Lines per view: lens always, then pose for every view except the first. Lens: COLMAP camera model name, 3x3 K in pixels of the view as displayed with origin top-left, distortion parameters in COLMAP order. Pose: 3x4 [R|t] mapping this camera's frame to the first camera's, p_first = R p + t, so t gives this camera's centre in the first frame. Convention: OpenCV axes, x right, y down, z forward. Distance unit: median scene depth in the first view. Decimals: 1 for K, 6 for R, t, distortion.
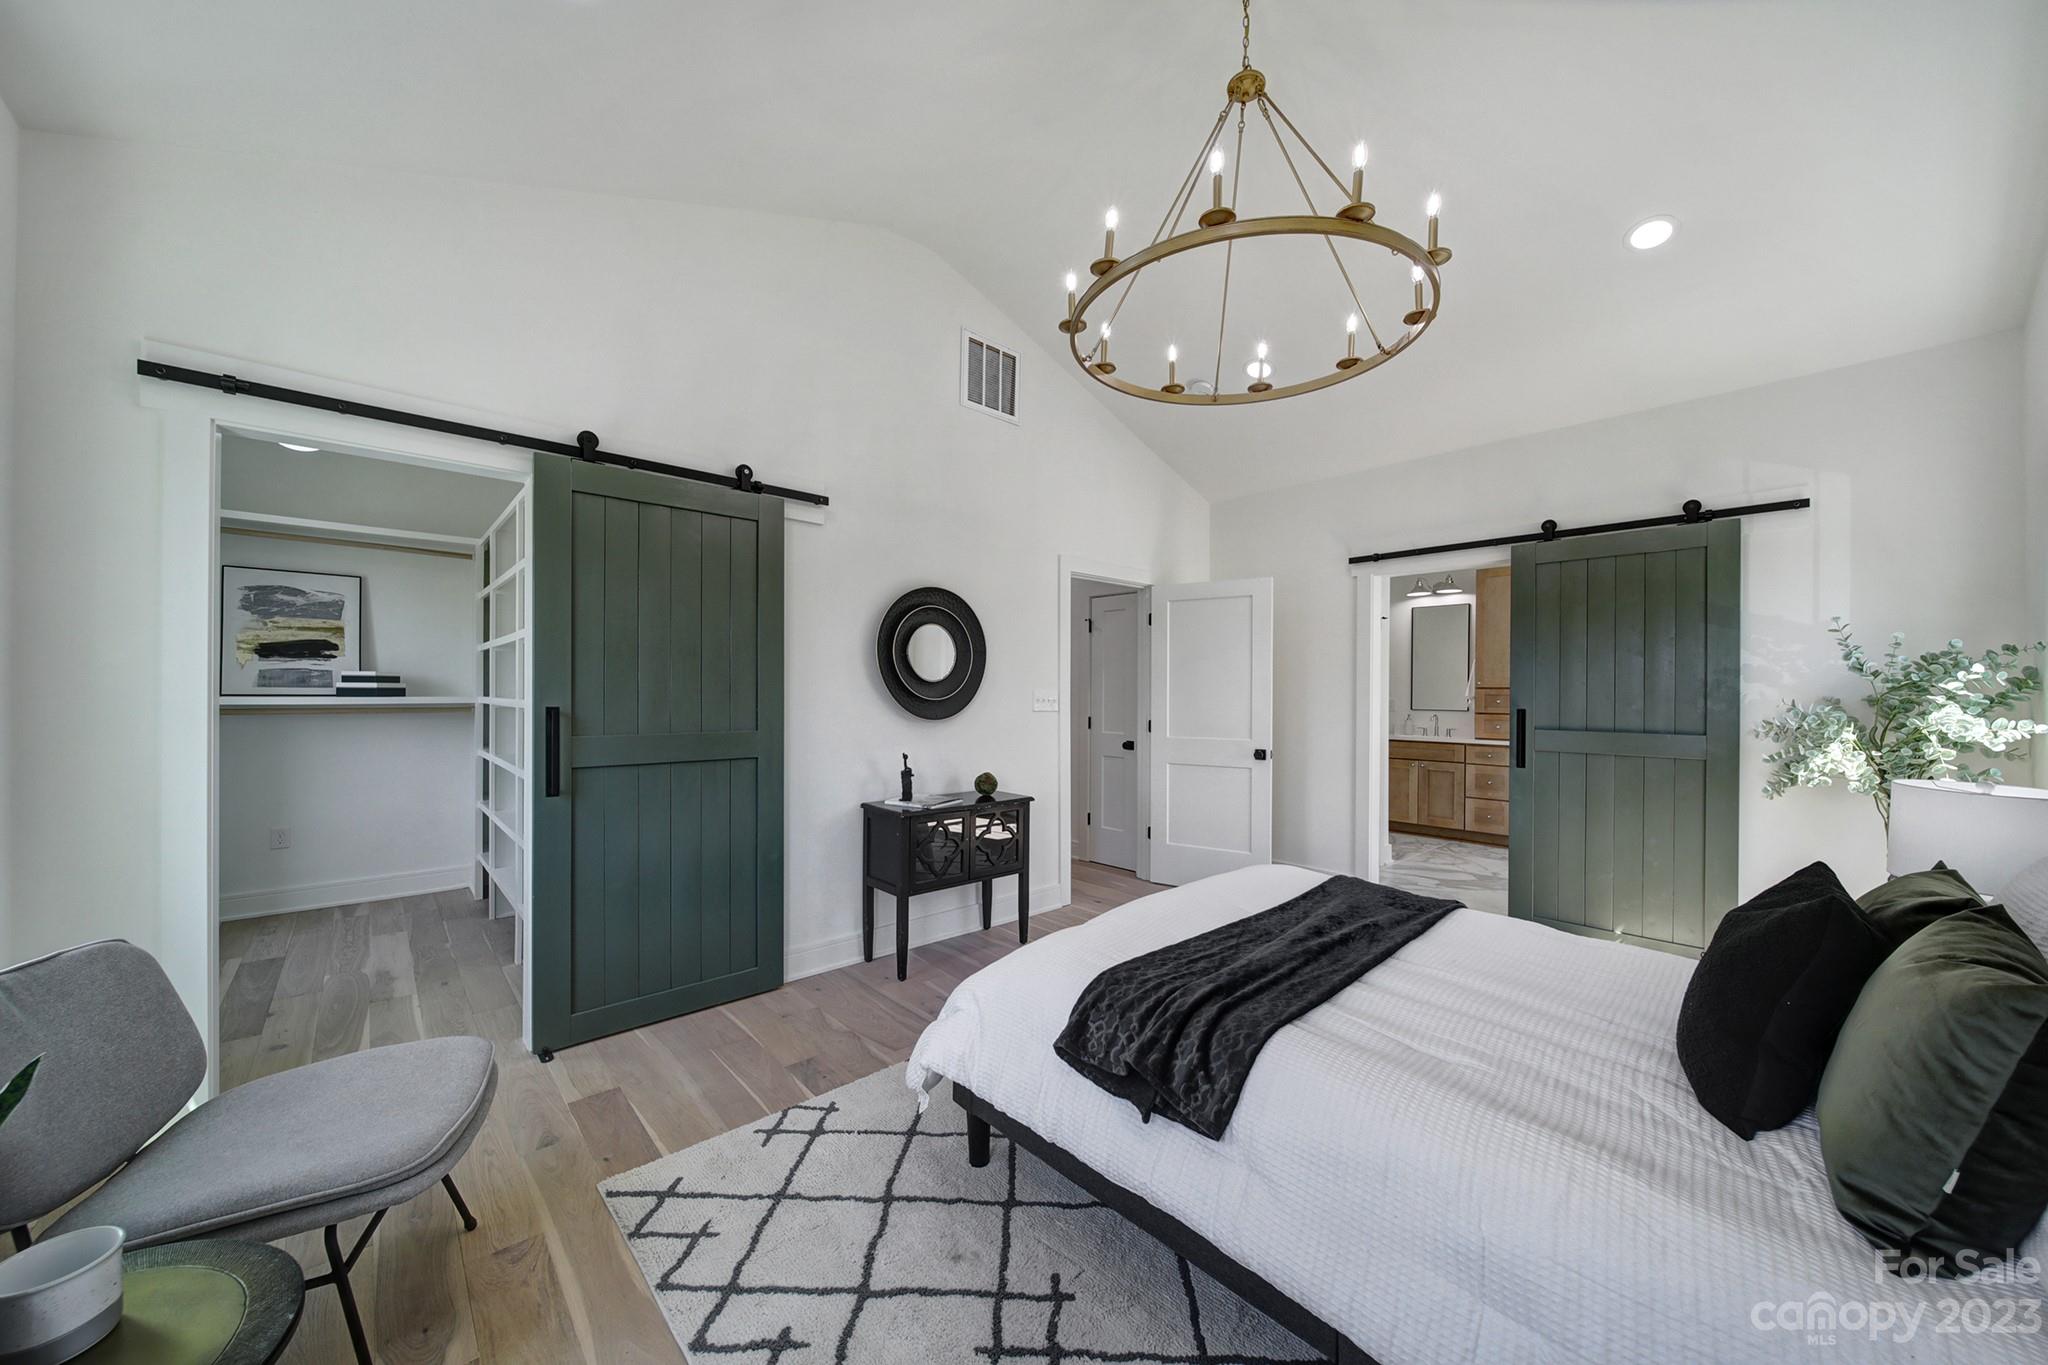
lens RADIAL K [[721.6, 0, 1027.2], [0, 721.6, 697.0], [0, 0, 1]] dist [0.002583, -0.002227]
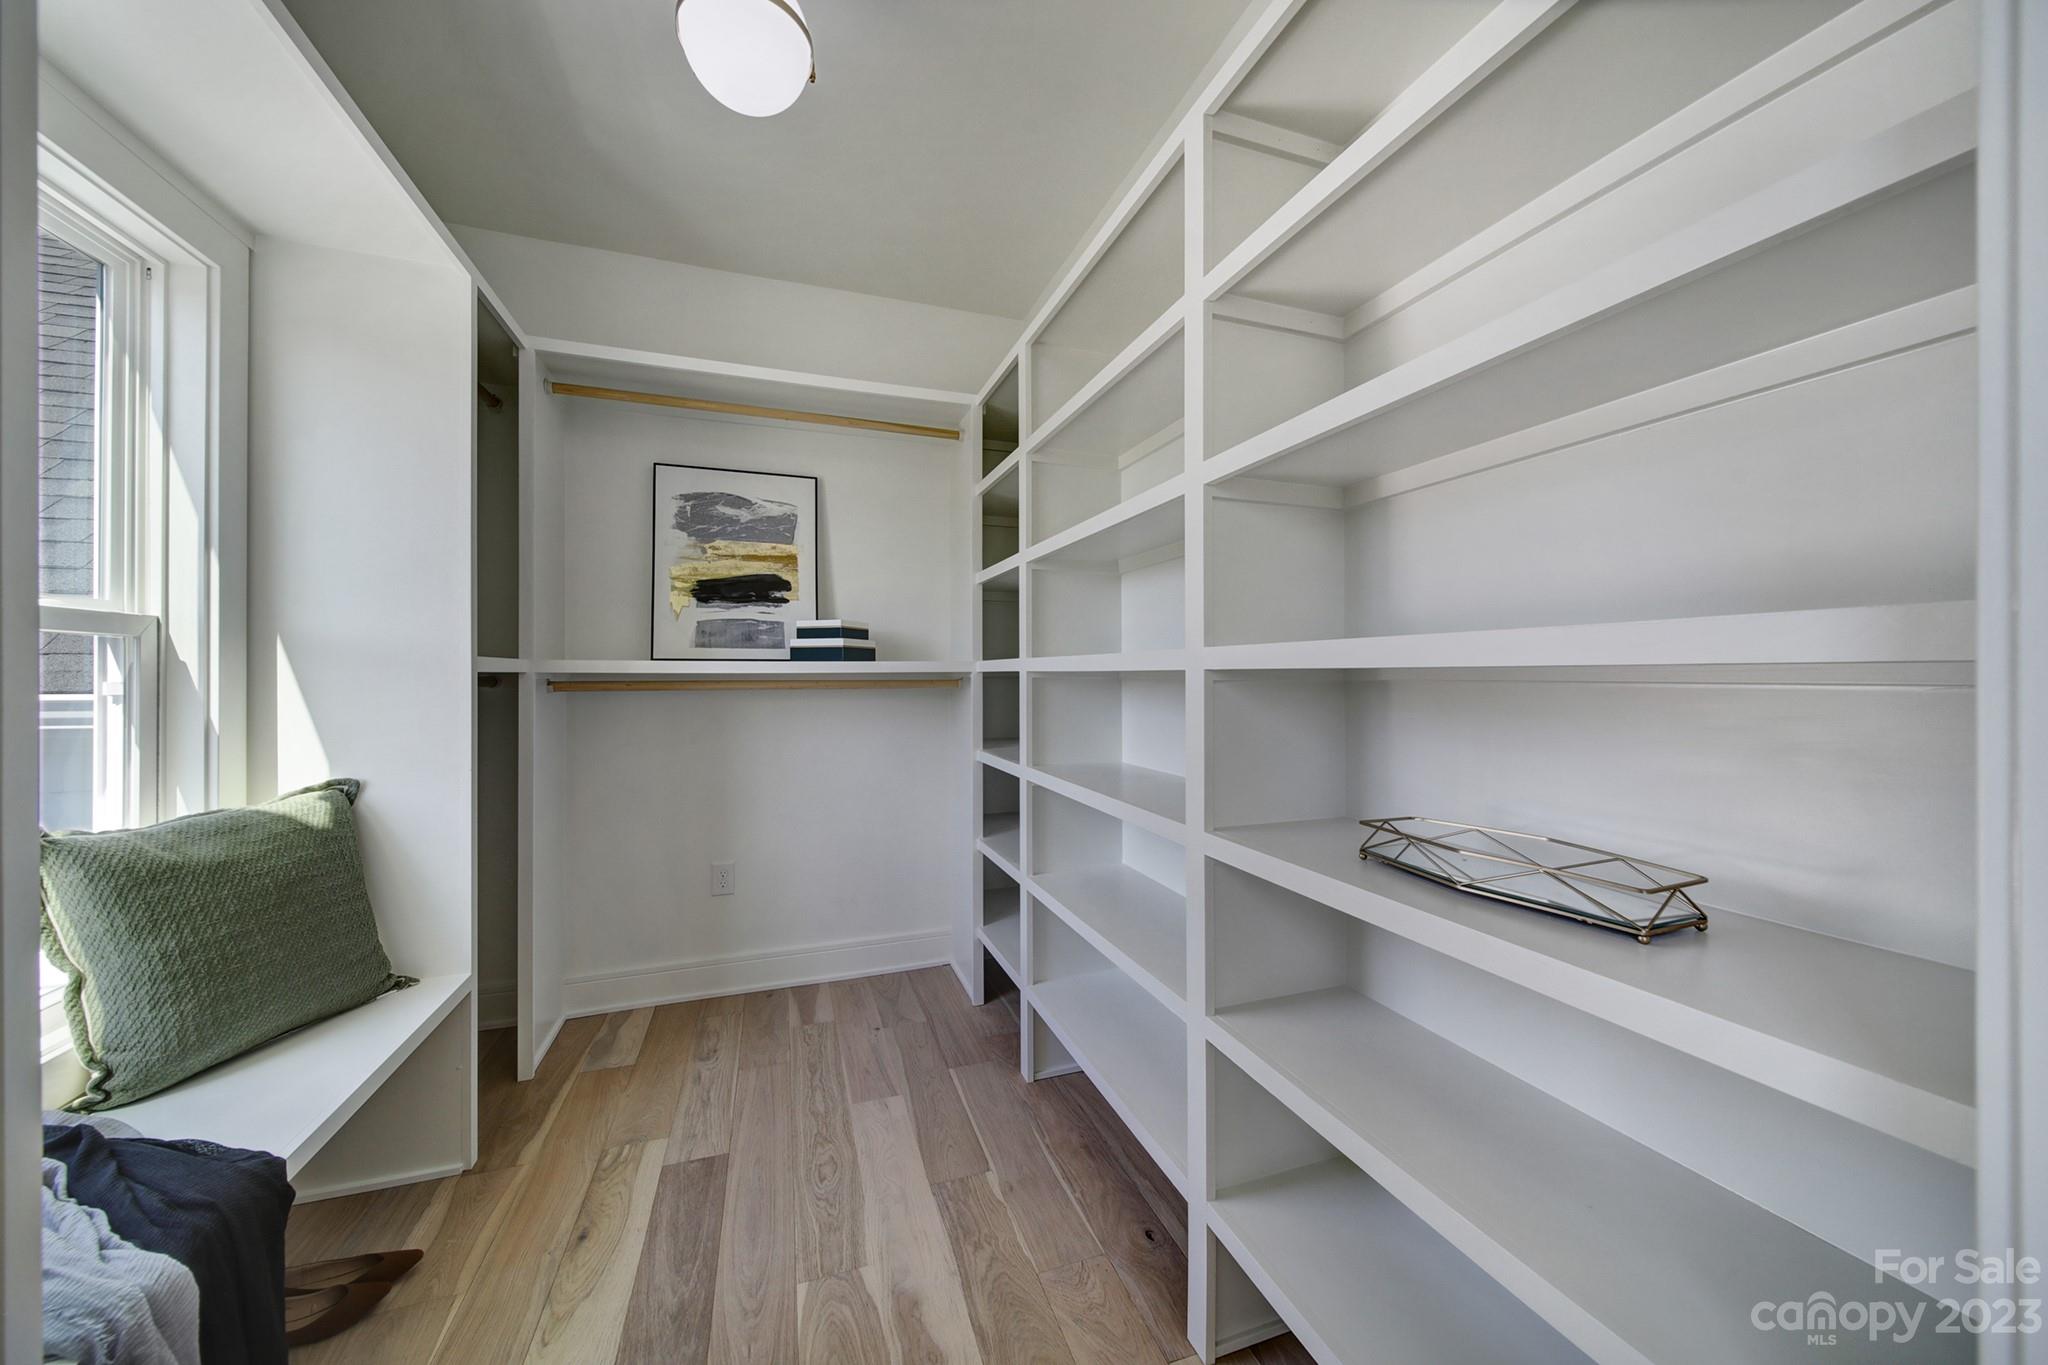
lens RADIAL K [[721.6, 0, 1032.6], [0, 721.6, 671.7], [0, 0, 1]] dist [0.002583, -0.002227]
pose [[0.919688, -0.011902, -0.392470, -0.411761], [0.009053, 0.999918, -0.009110, 0.012403], [0.392546, 0.004826, 0.919720, 0.402854]]
